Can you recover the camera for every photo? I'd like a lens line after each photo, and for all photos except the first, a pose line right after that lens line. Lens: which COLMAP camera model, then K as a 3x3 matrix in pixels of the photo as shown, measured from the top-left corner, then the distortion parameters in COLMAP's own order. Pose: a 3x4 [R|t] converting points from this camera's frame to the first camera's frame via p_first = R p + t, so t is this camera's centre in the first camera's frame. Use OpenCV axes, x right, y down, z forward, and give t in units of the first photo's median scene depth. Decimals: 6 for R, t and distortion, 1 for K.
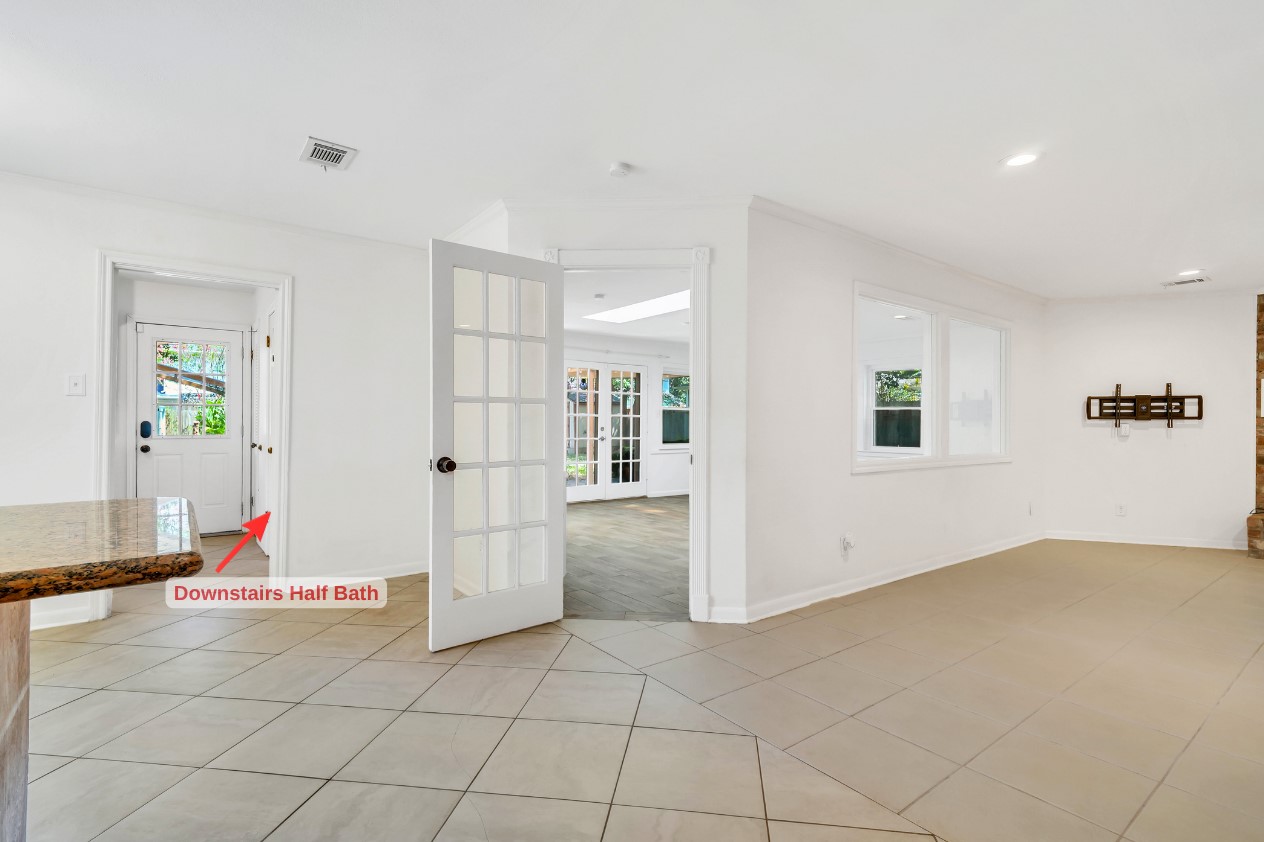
lens RADIAL K [[586.3, 0, 643.2], [0, 586.3, 425.3], [0, 0, 1]] dist [0.003204, -0.008651]
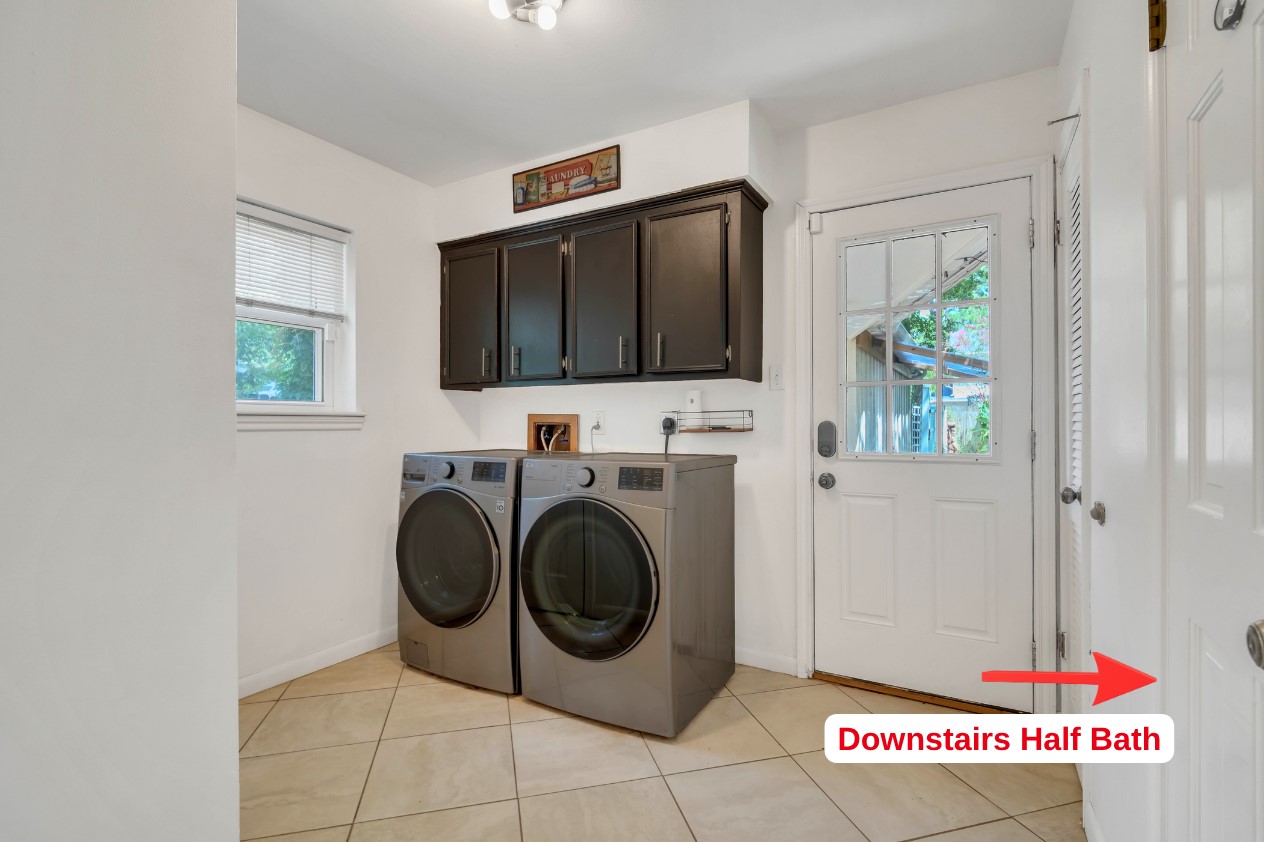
lens RADIAL K [[586.3, 0, 643.2], [0, 586.3, 425.3], [0, 0, 1]] dist [0.003204, -0.008651]
pose [[0.377566, -0.006670, -0.925959, -0.467749], [0.002097, 0.999978, -0.006348, -0.001524], [0.925980, 0.000455, 0.377572, 0.681763]]
